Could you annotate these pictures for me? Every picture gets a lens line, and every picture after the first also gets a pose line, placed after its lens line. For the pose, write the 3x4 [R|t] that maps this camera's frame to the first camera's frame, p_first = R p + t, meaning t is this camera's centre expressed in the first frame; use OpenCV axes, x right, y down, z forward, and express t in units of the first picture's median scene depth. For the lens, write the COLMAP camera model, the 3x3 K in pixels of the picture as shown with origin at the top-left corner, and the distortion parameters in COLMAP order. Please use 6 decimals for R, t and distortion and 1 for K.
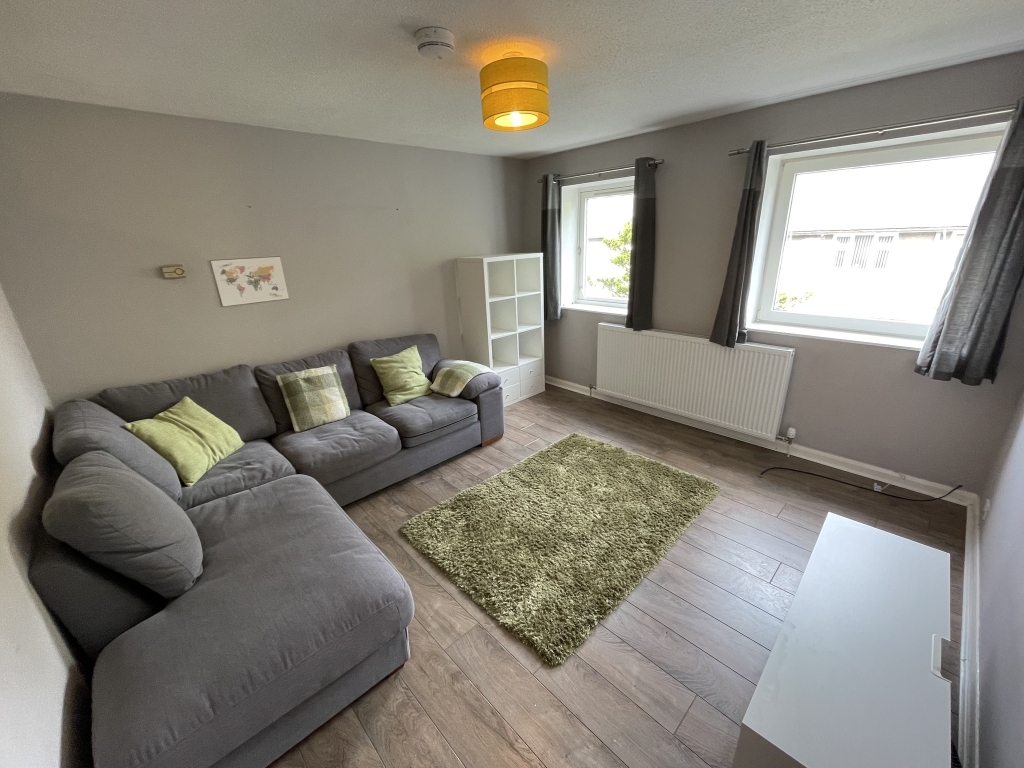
lens RADIAL K [[415.6, 0, 512.1], [0, 415.6, 384.2], [0, 0, 1]] dist [0.000620, 0.000152]
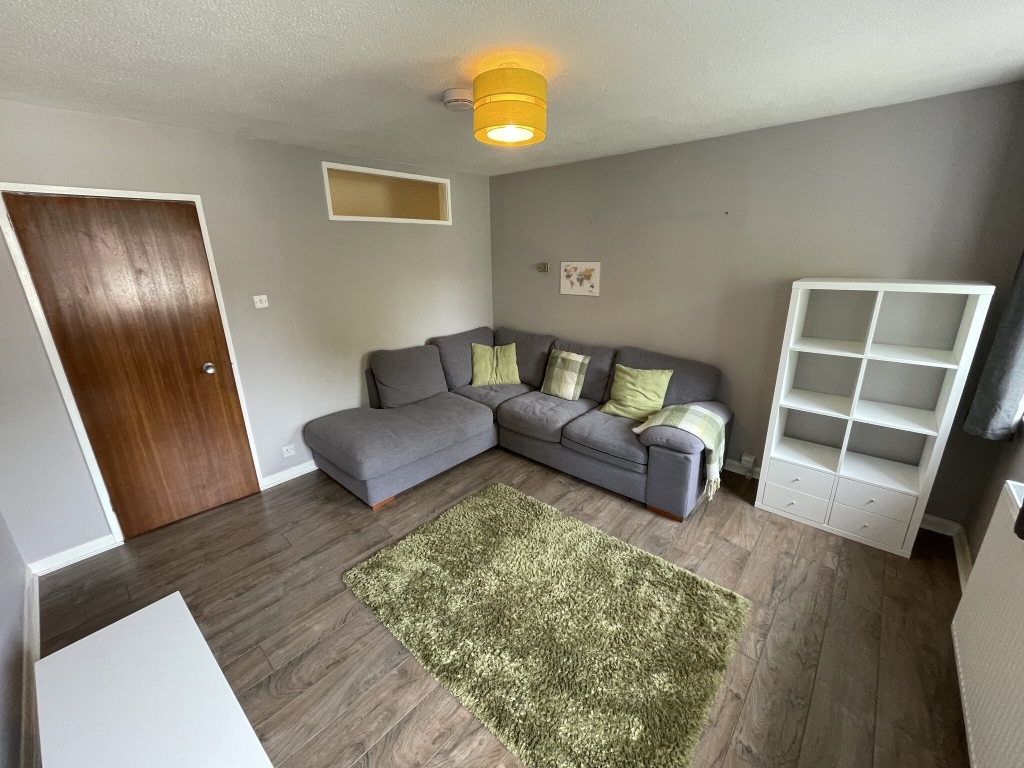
lens RADIAL K [[415.6, 0, 513.2], [0, 415.6, 384.7], [0, 0, 1]] dist [0.000620, 0.000152]
pose [[0.072924, 0.338864, -0.938005, 0.685557], [-0.318228, 0.899253, 0.300124, -0.264351], [0.945205, 0.276613, 0.173413, 0.640616]]
